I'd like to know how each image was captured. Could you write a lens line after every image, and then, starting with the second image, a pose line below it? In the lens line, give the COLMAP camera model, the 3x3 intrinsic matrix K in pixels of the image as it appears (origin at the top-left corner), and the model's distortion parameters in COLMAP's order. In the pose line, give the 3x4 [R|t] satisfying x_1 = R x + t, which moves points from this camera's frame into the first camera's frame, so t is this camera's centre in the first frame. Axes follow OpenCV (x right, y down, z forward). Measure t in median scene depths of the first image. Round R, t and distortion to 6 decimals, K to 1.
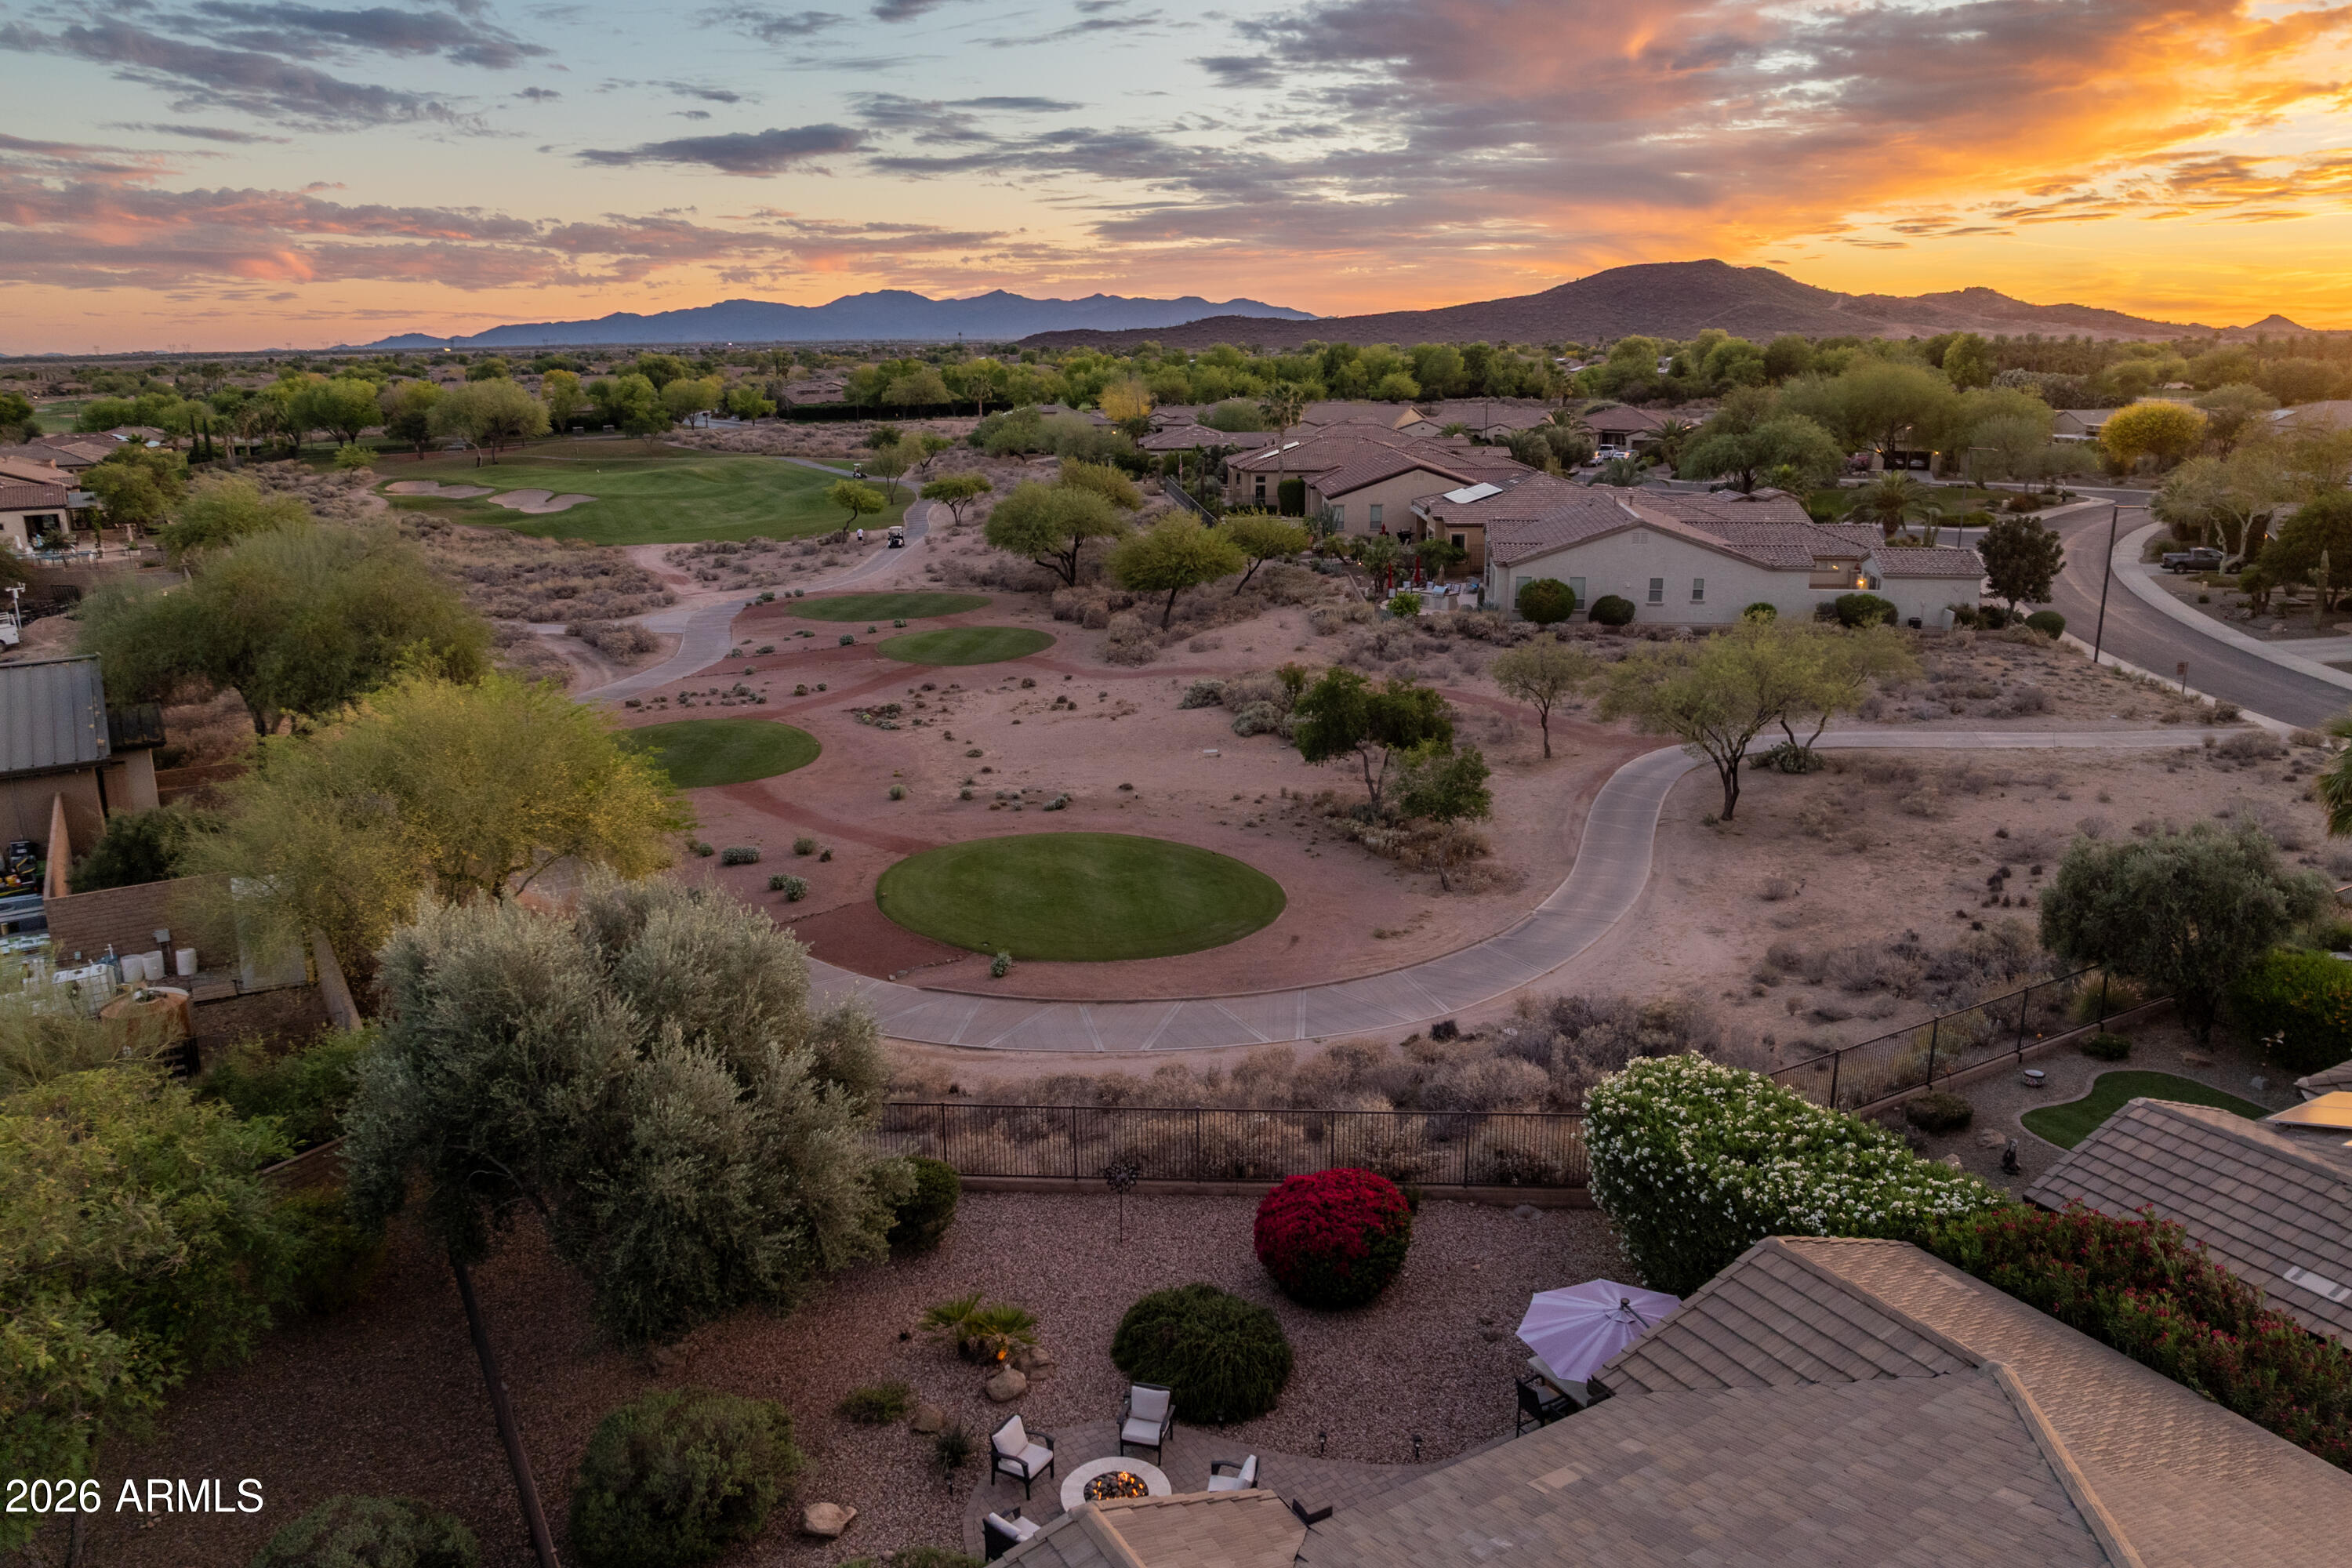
lens RADIAL K [[1664.0, 0, 1166.3], [0, 1664.0, 758.9], [0, 0, 1]] dist [-0.037213, -0.001842]
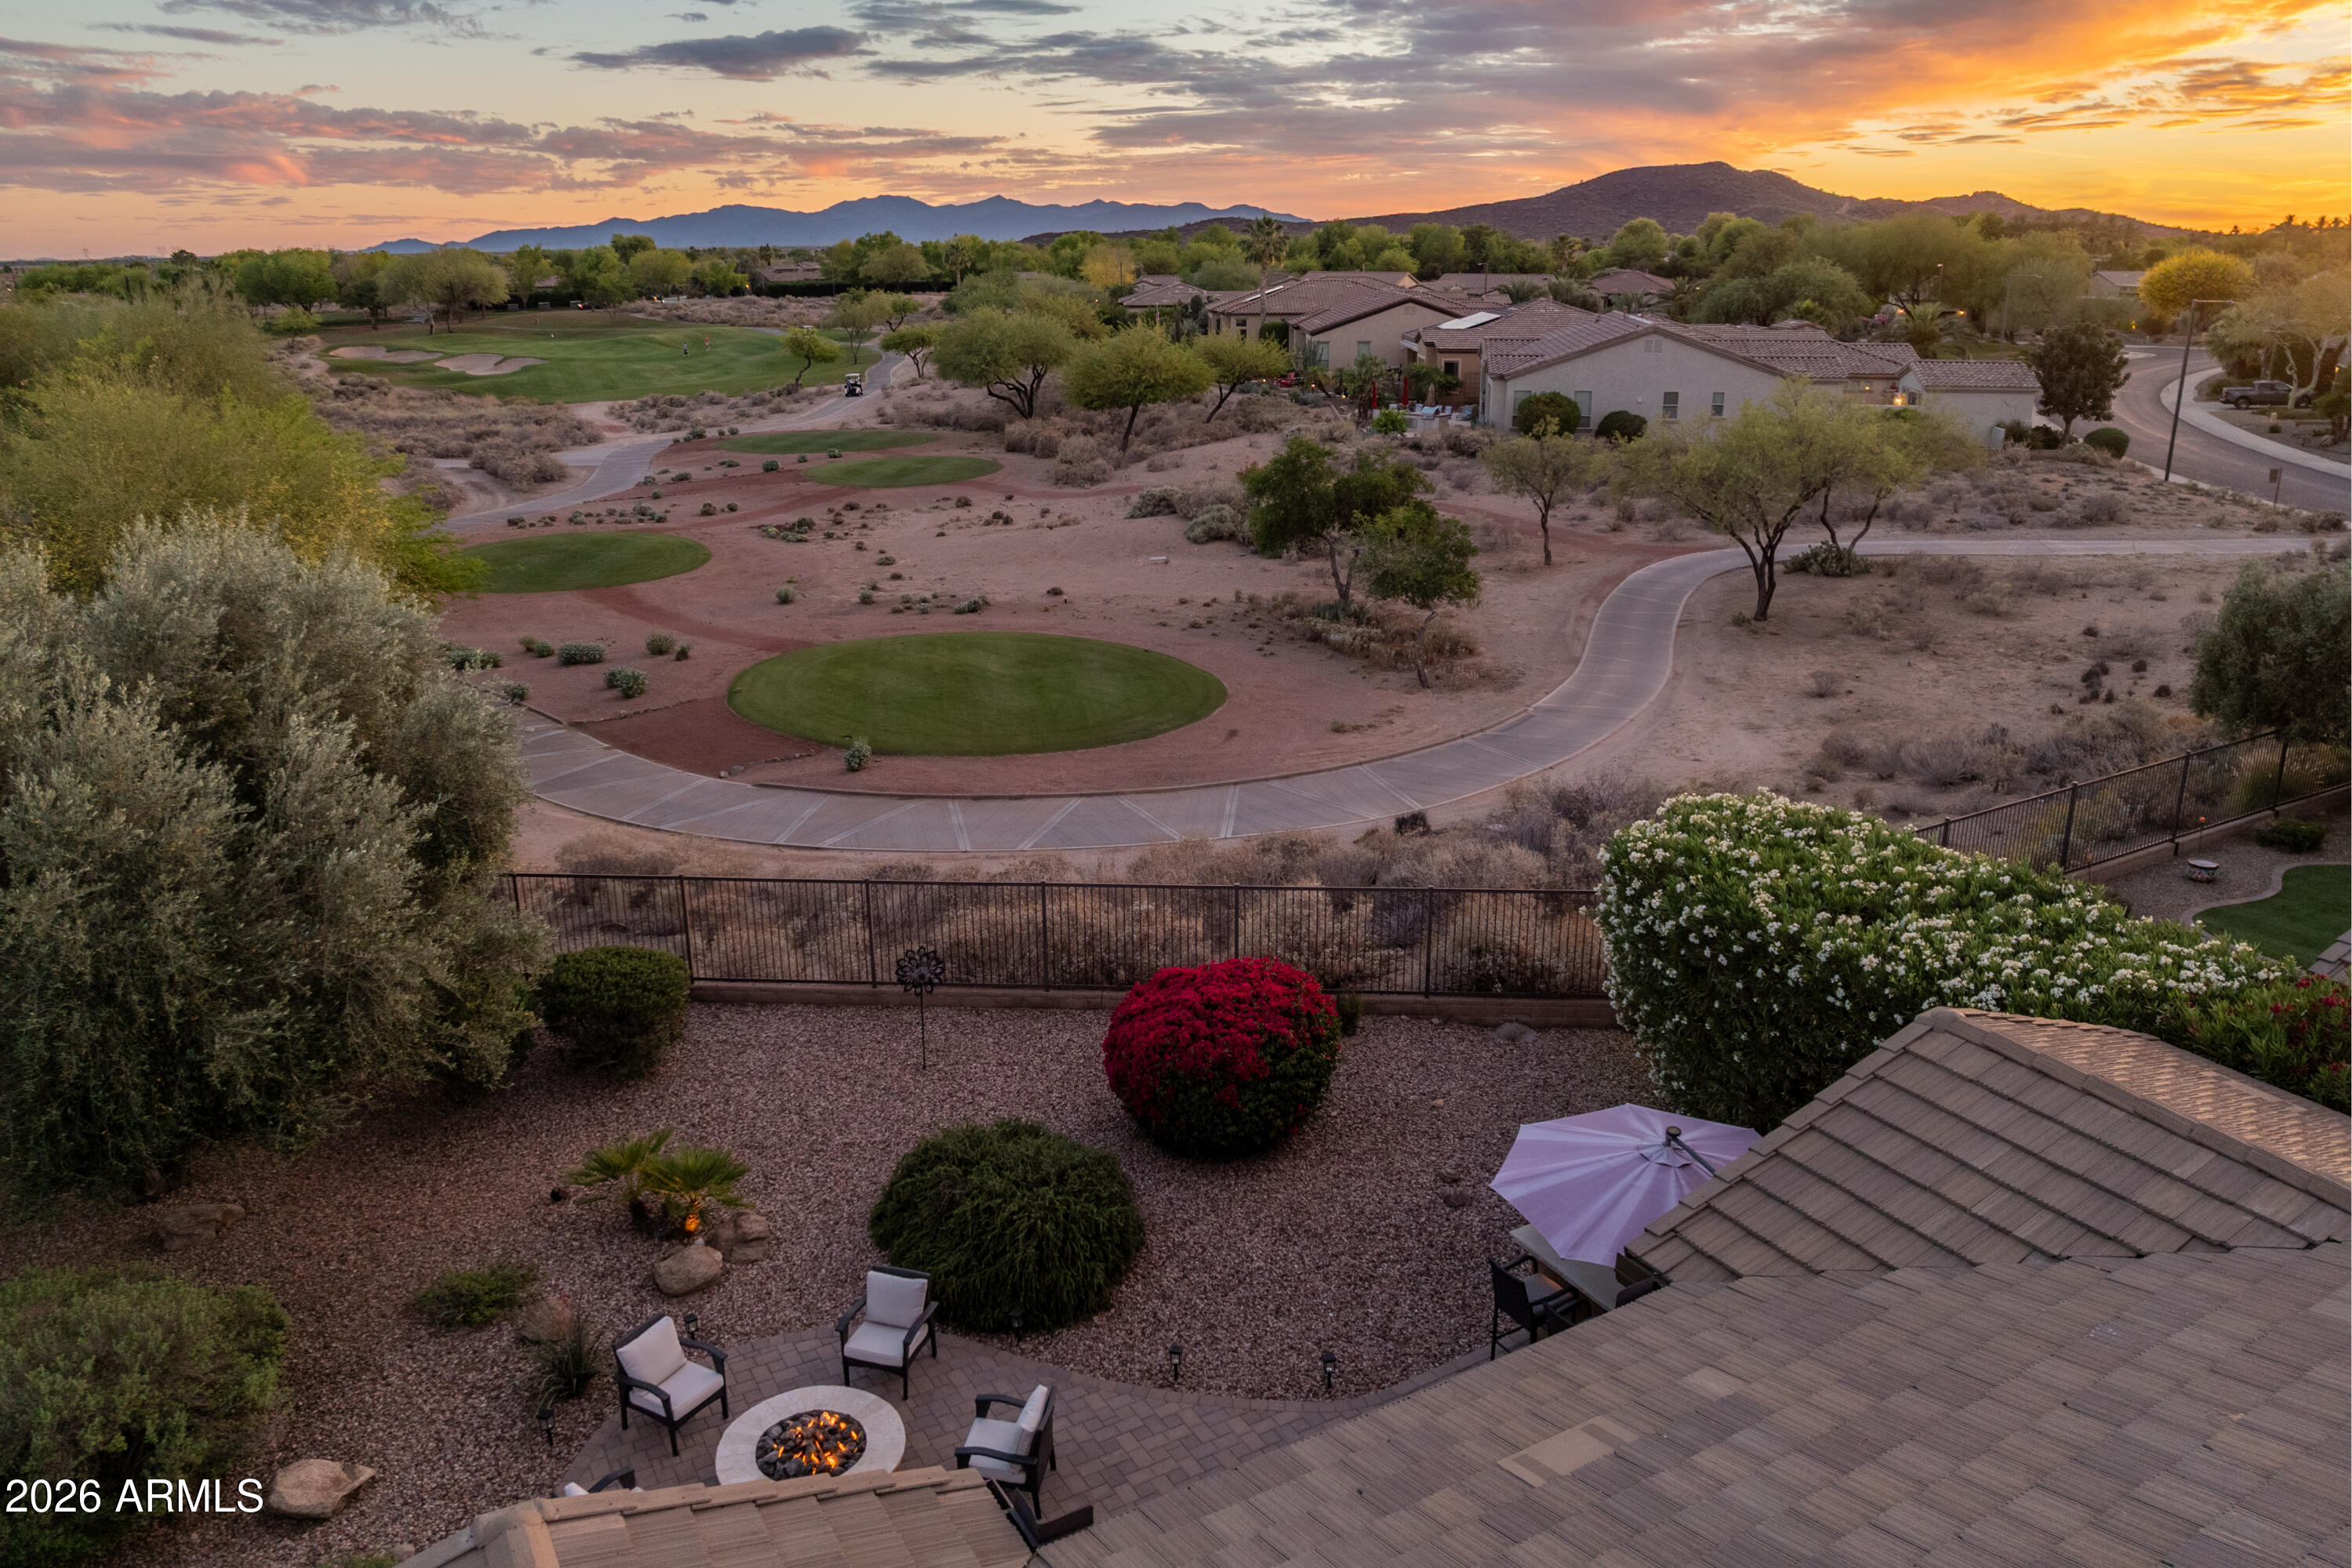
lens RADIAL K [[1656.4, 0, 1166.3], [0, 1656.4, 716.4], [0, 0, 1]] dist [-0.040921, 0.004811]
pose [[0.999997, 0.002426, -0.000938, 0.015941], [-0.002401, 0.999650, 0.026341, 0.027412], [0.001002, -0.026339, 0.999653, 0.068893]]
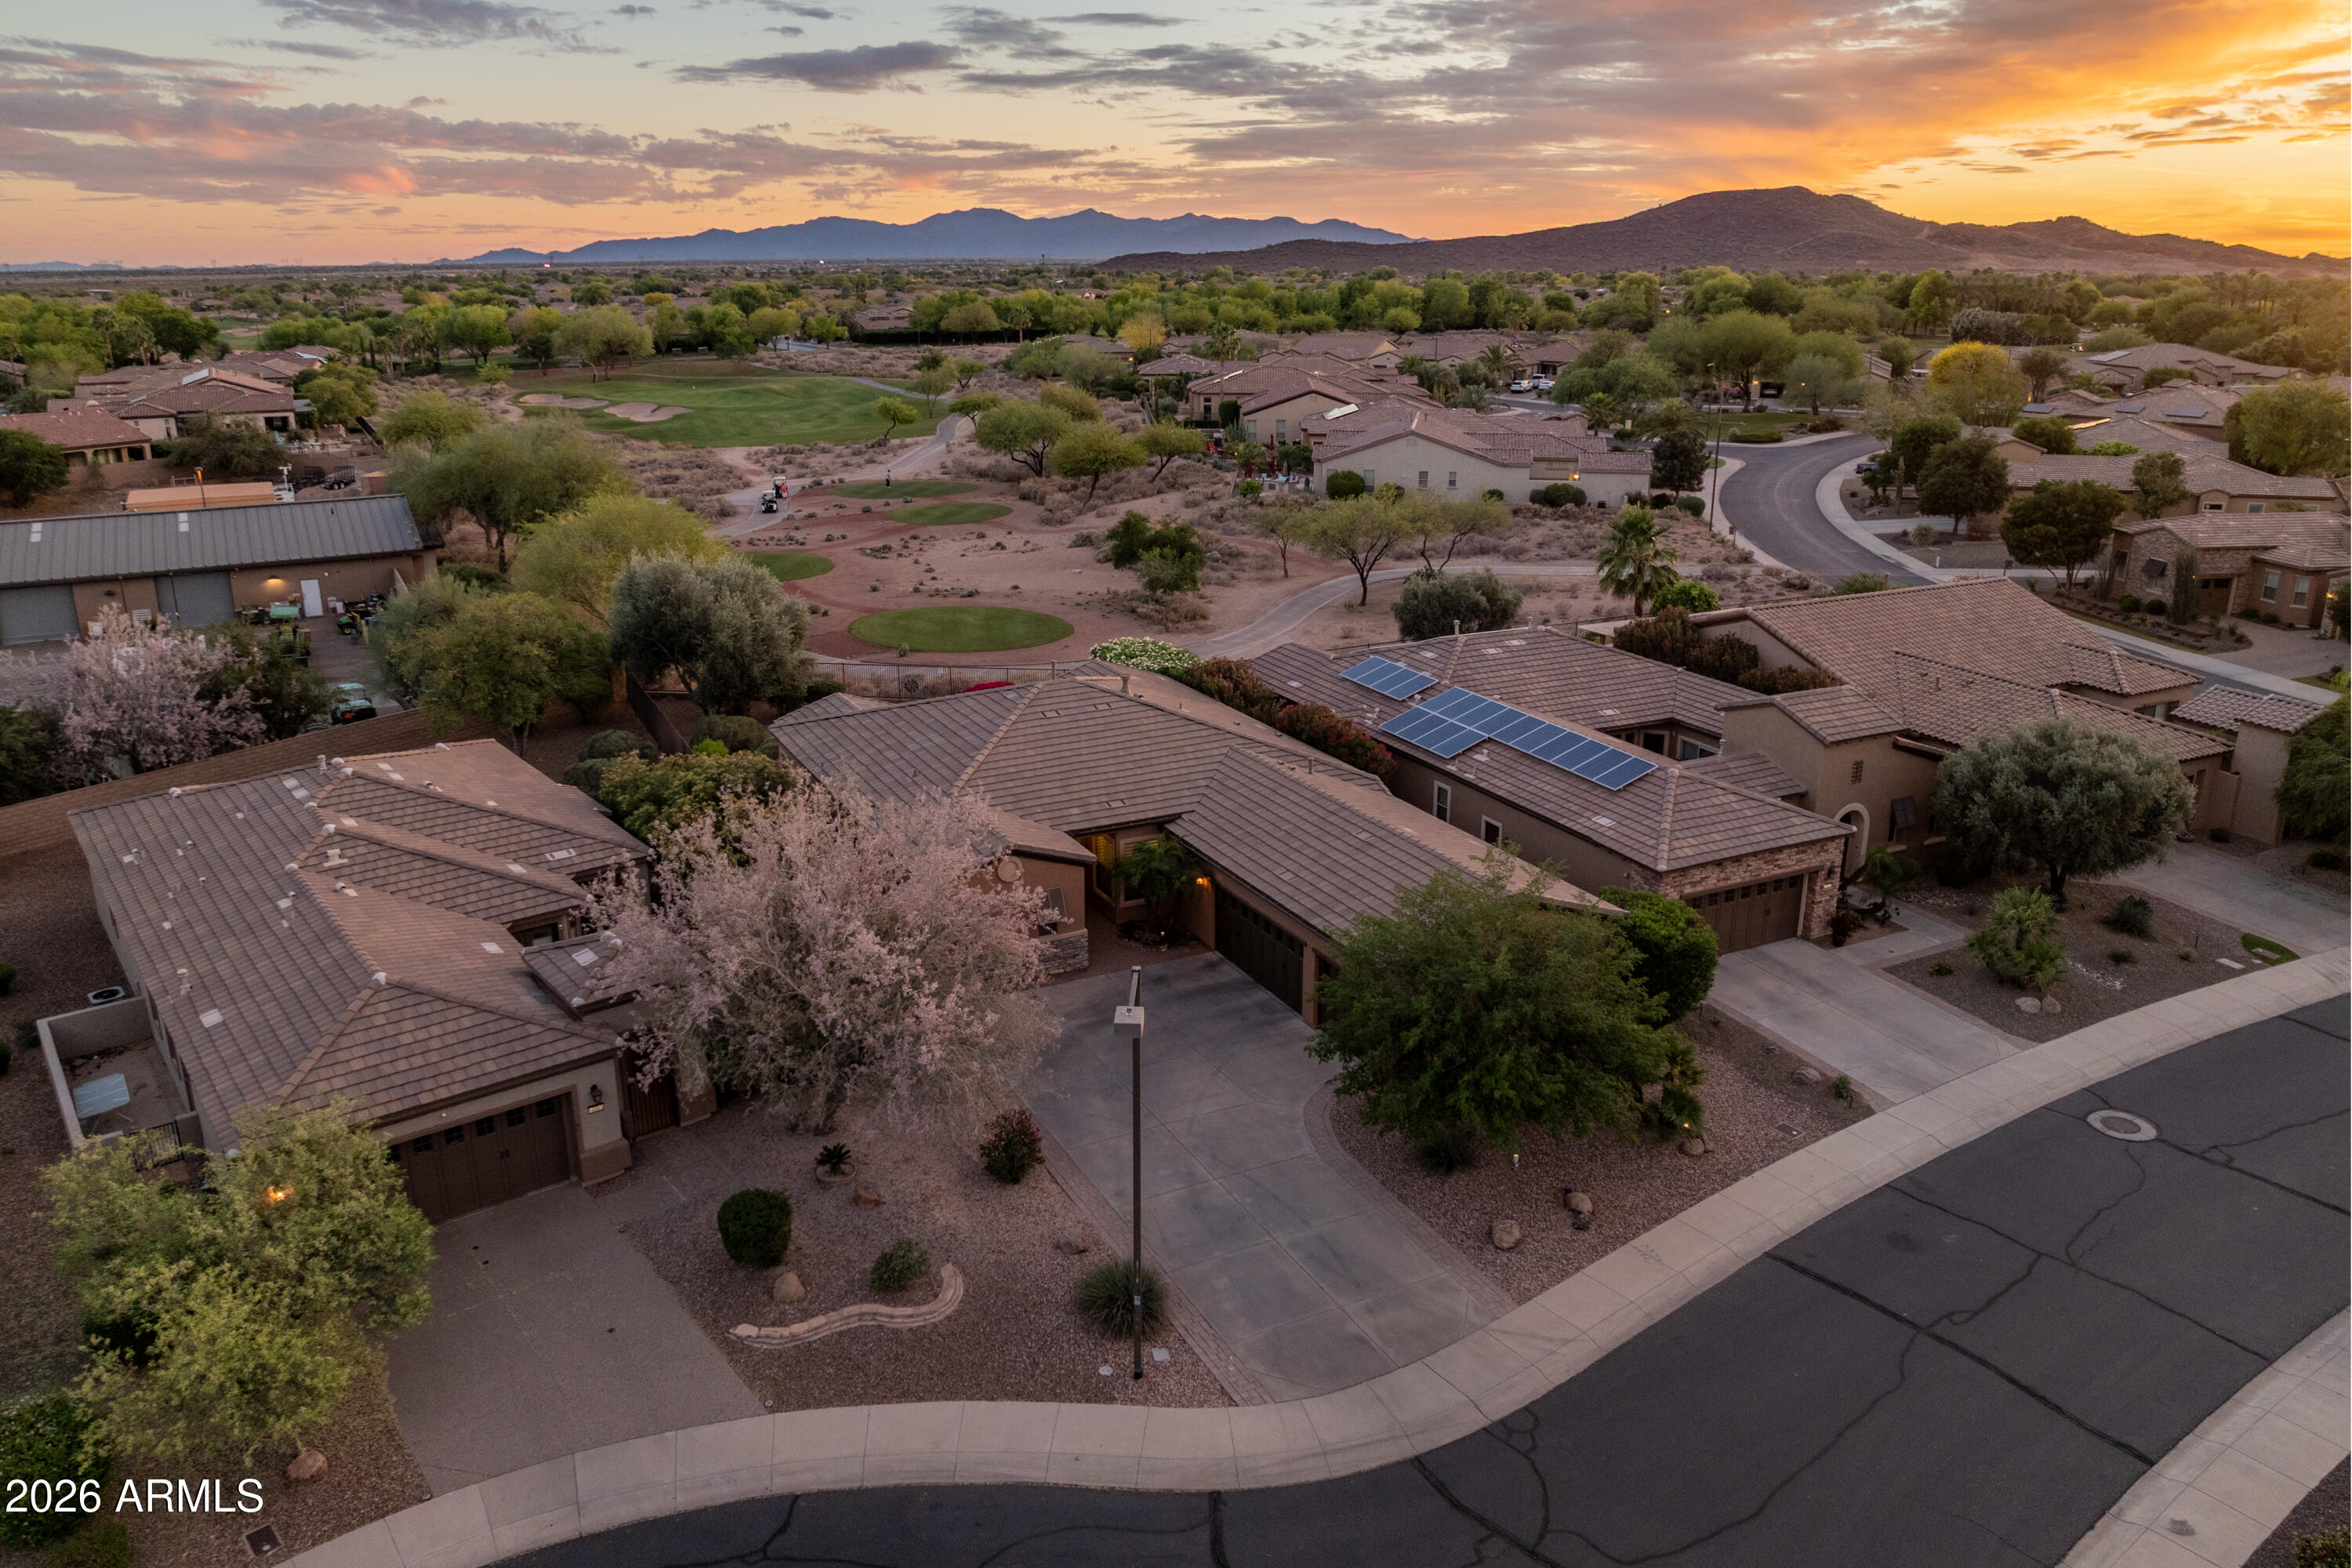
lens RADIAL K [[1703.1, 0, 1175.2], [0, 1703.1, 745.5], [0, 0, 1]] dist [-0.036557, -0.002975]
pose [[0.998496, 0.021797, -0.050313, 0.102345], [-0.020124, 0.999235, 0.033528, 0.052680], [0.051006, -0.032466, 0.998171, -0.307423]]
